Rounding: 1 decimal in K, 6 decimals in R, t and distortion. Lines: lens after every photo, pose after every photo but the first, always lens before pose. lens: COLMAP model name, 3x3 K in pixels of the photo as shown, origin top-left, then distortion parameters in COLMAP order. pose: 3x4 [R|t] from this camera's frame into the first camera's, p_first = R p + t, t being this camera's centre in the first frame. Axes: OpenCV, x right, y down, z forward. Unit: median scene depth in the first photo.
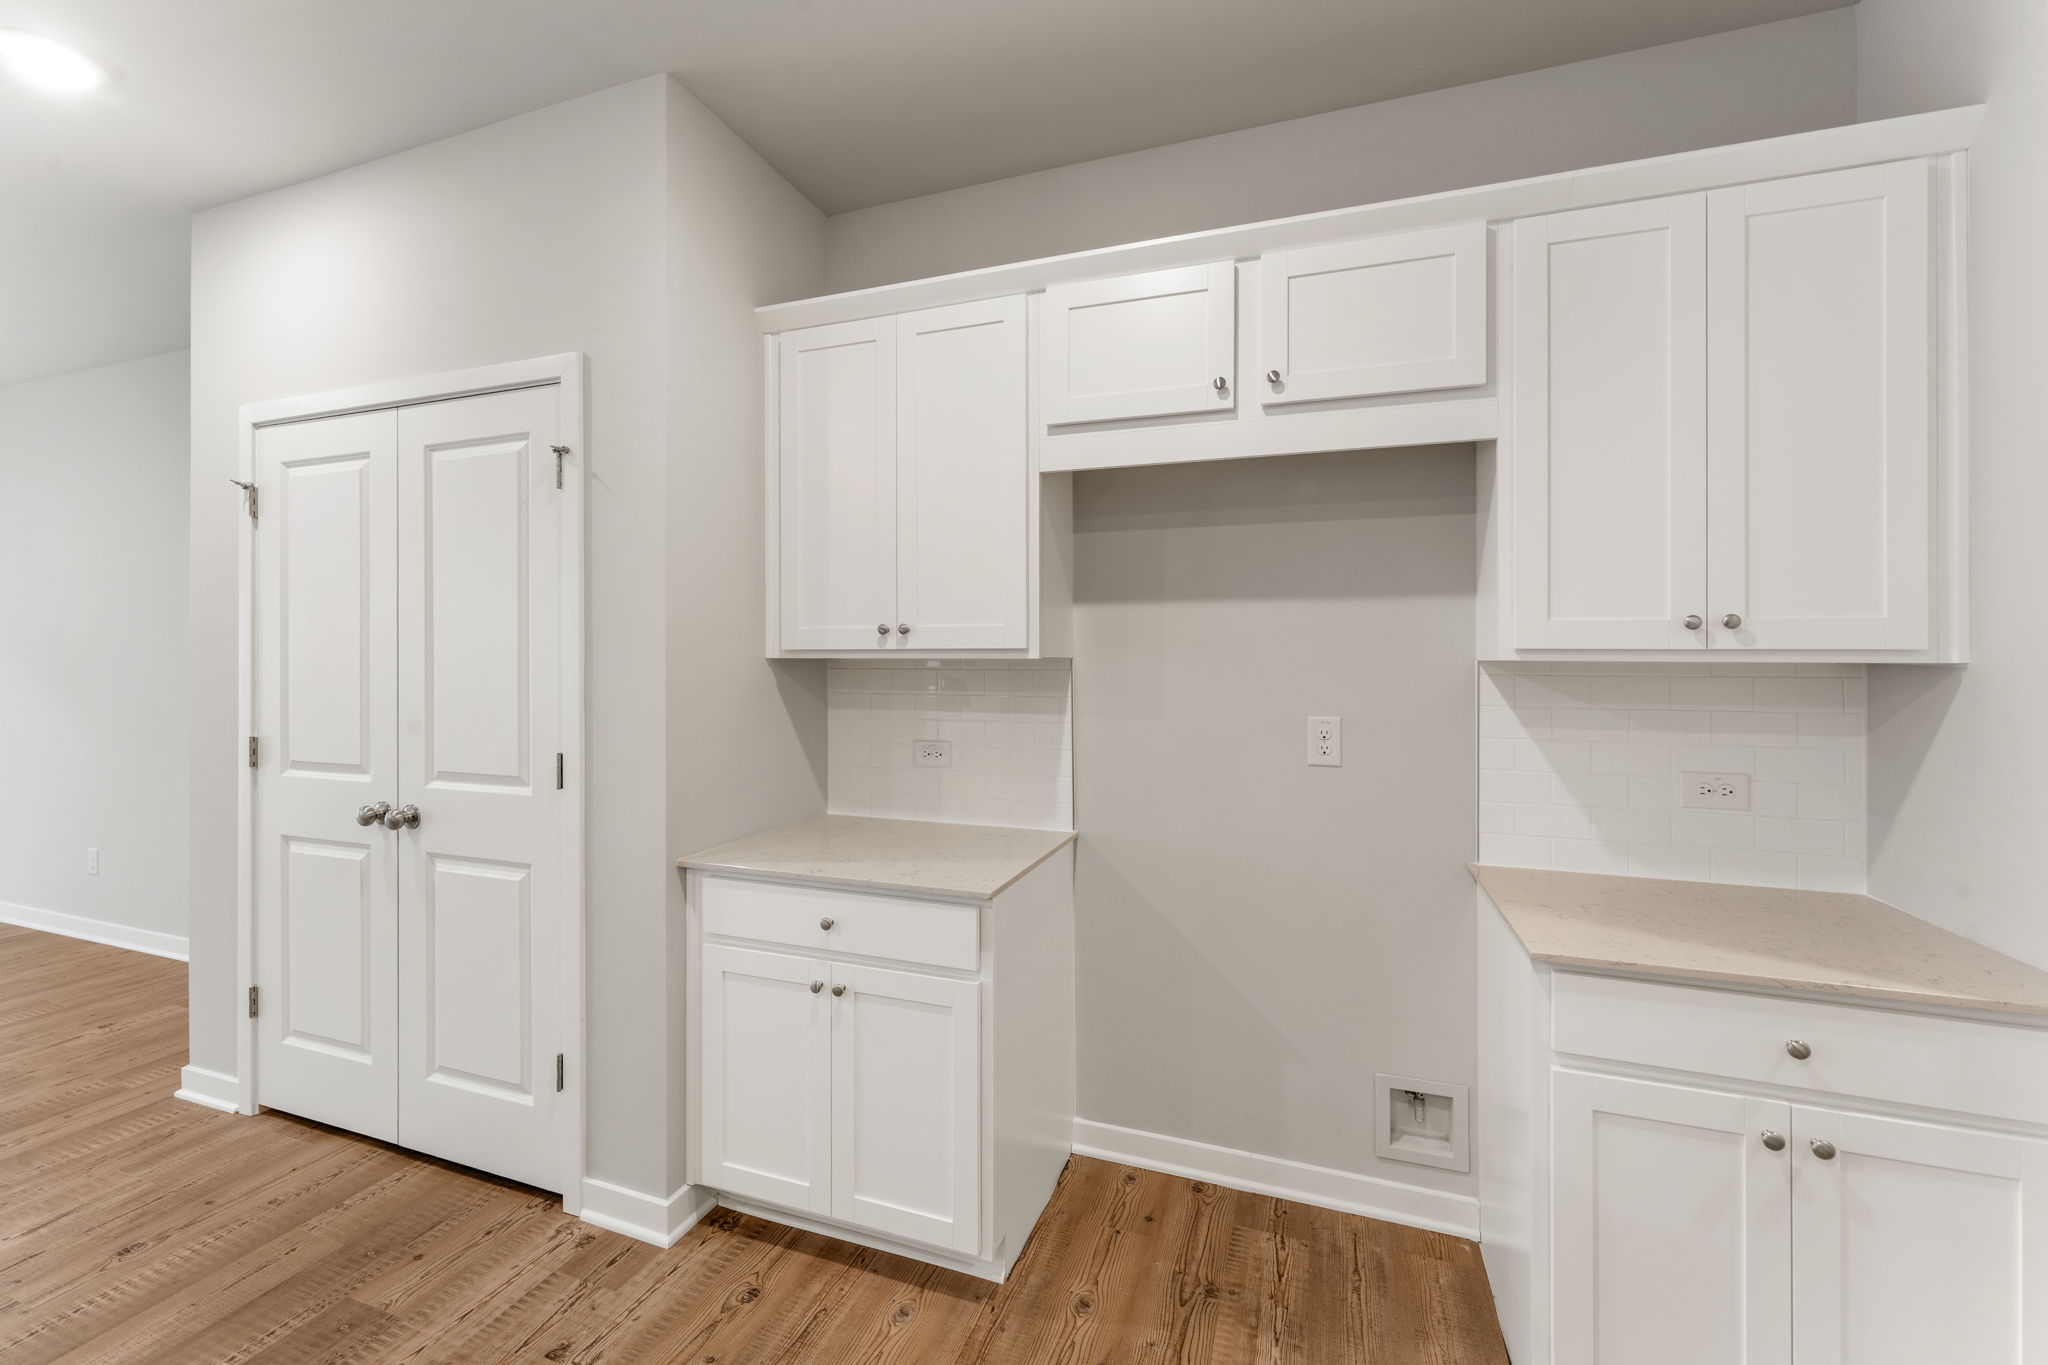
lens RADIAL K [[851.3, 0, 1023.7], [0, 851.3, 650.9], [0, 0, 1]] dist [0.003129, 0.000284]
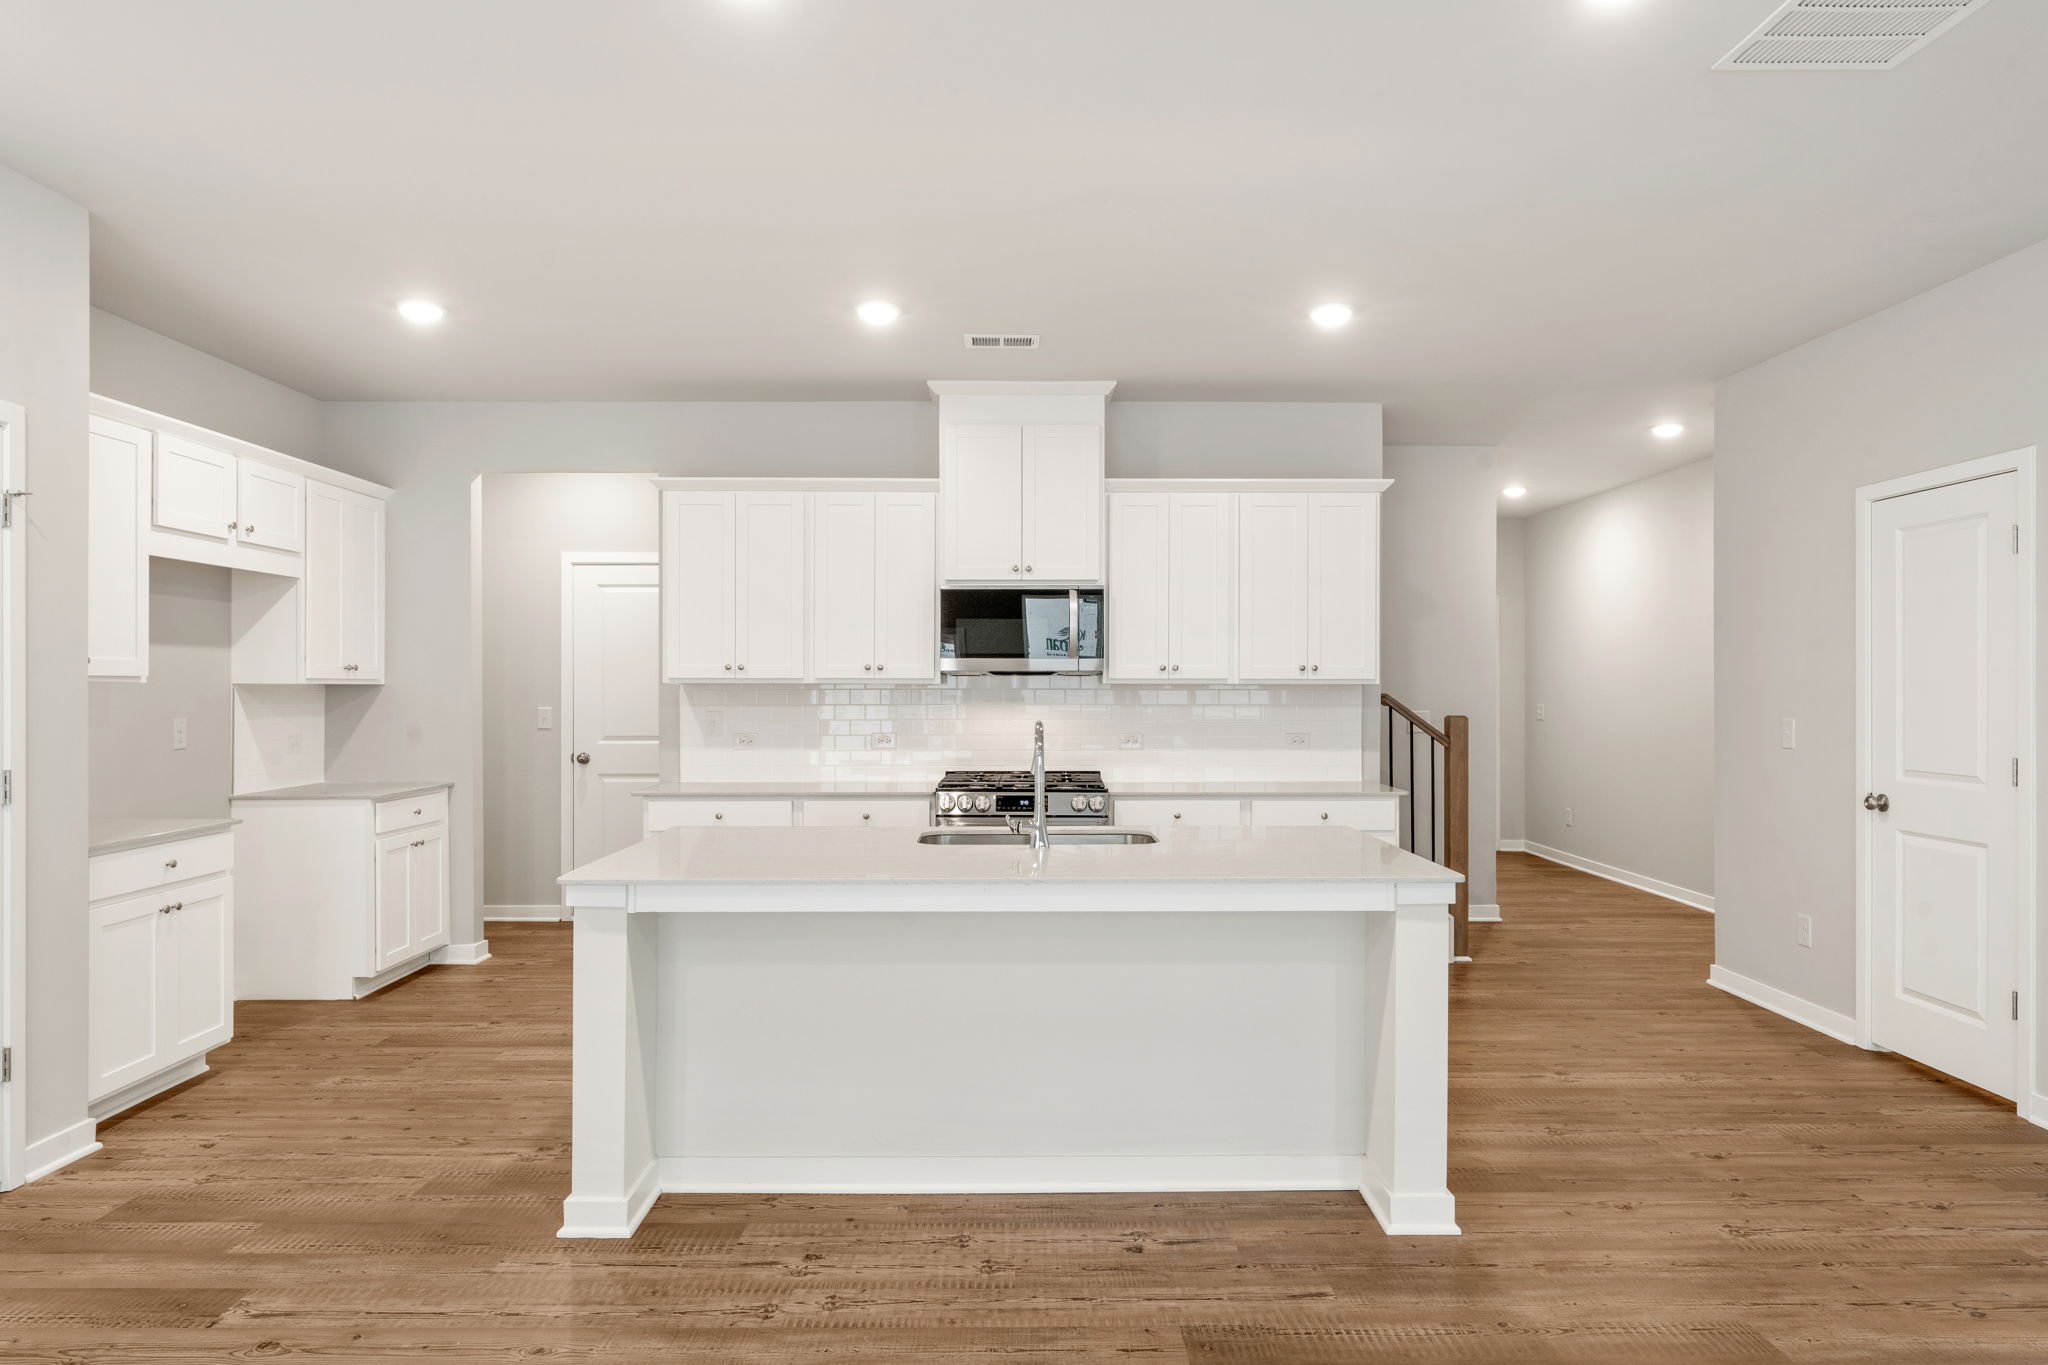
lens RADIAL K [[1281.4, 0, 1021.8], [0, 1281.4, 673.4], [0, 0, 1]] dist [-0.000191, -0.000474]
pose [[-0.352770, 0.005429, 0.935694, -2.615001], [-0.003902, 0.999966, -0.007273, 0.002116], [-0.935702, -0.006217, -0.352737, 0.383619]]
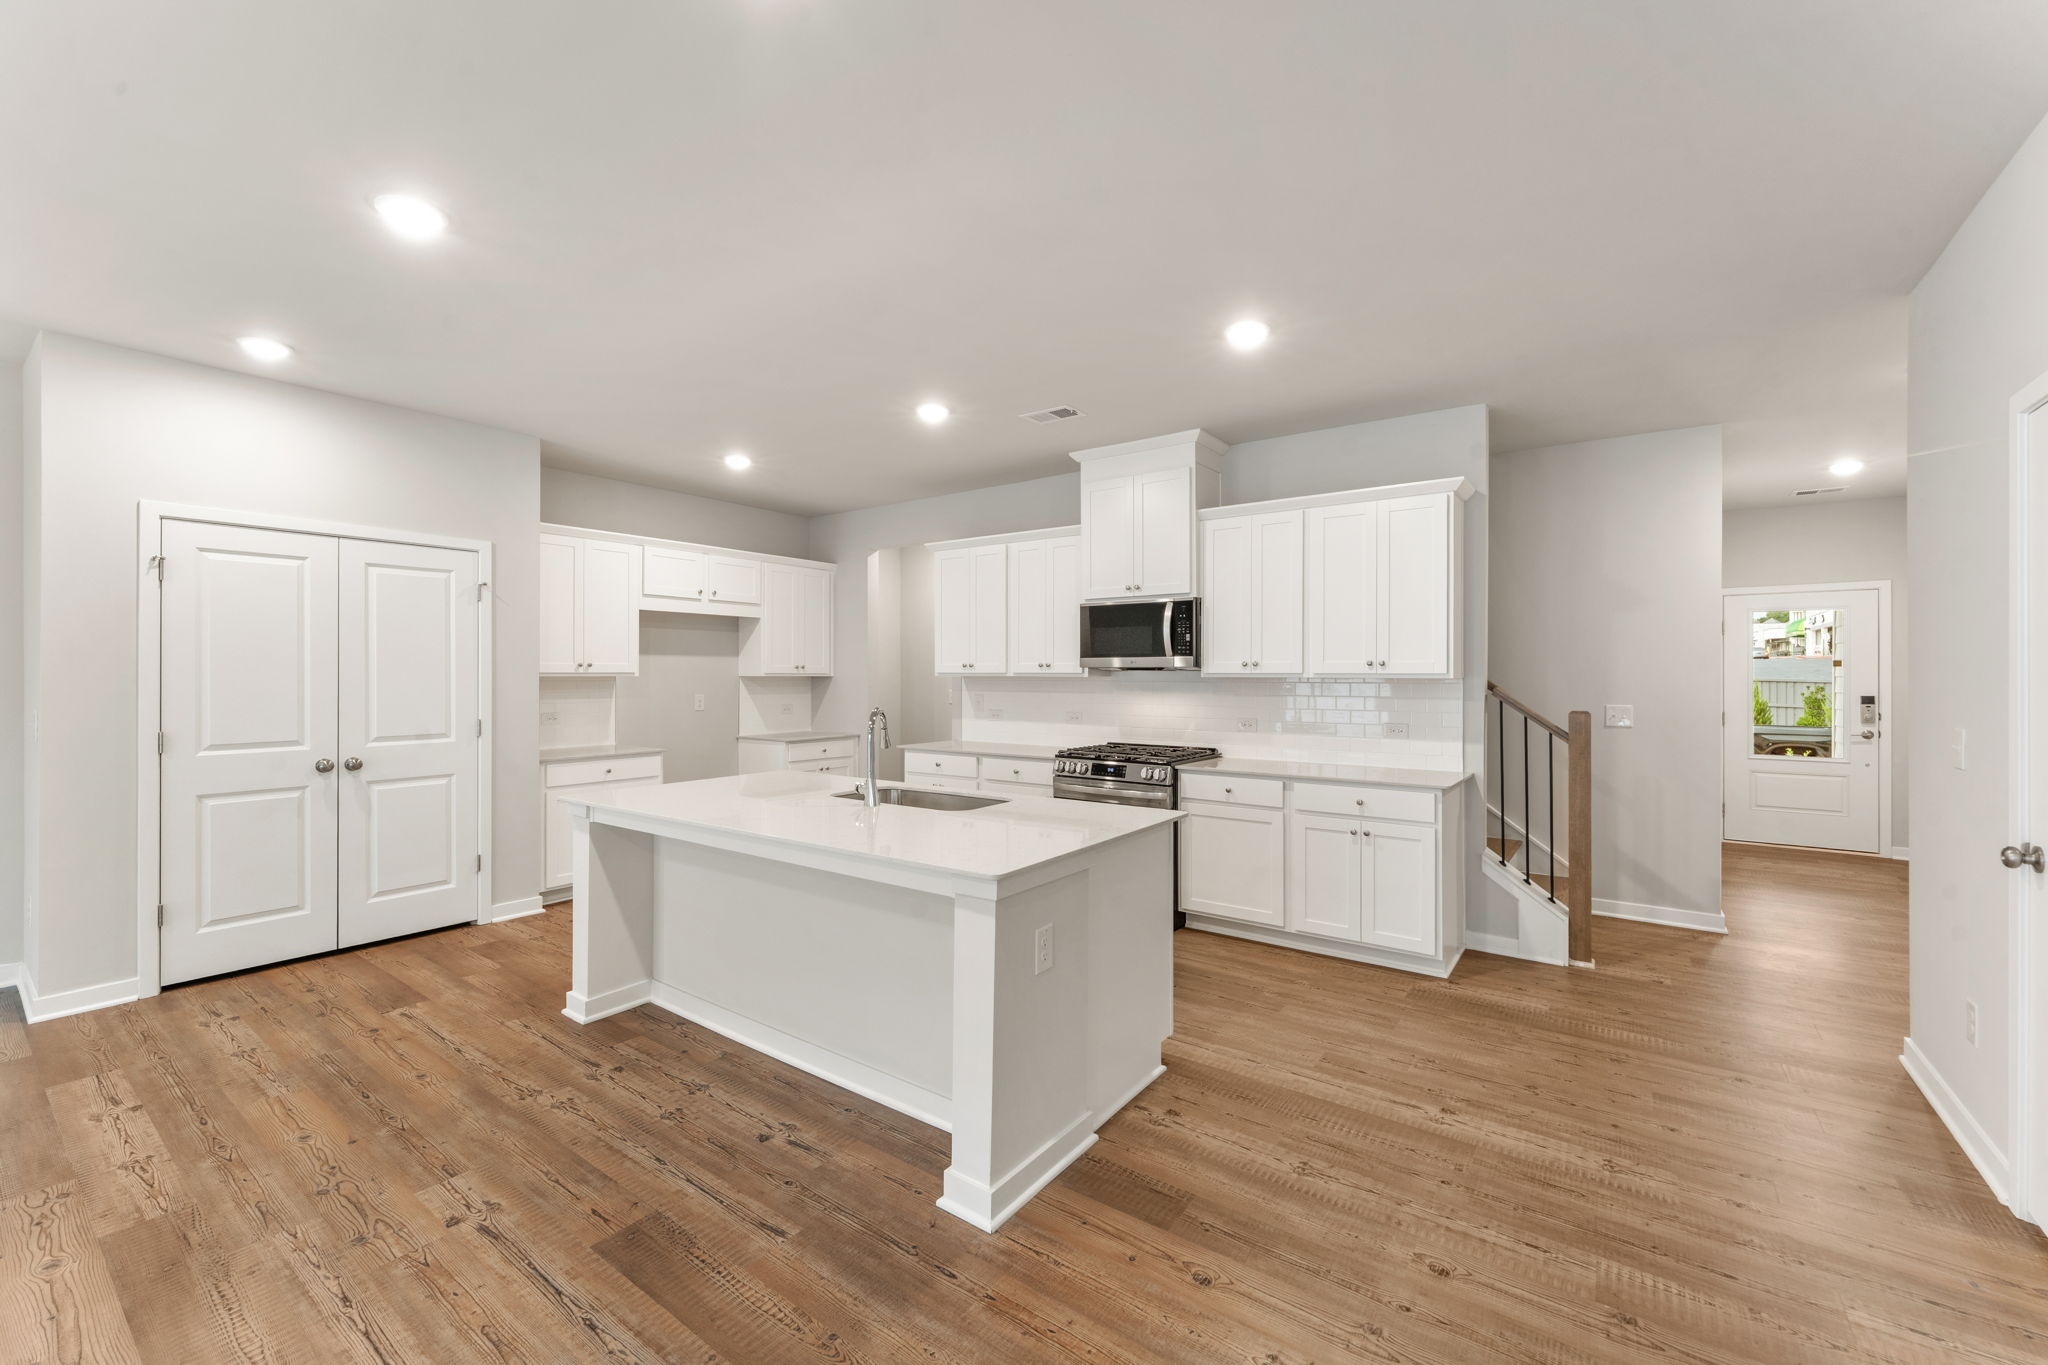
lens RADIAL K [[823.6, 0, 1021.0], [0, 823.6, 668.7], [0, 0, 1]] dist [0.000368, -0.000424]
pose [[0.274810, 0.005763, 0.961481, -2.294247], [-0.003933, 0.999980, -0.004869, -0.007686], [-0.961491, -0.002444, 0.274827, -0.975687]]
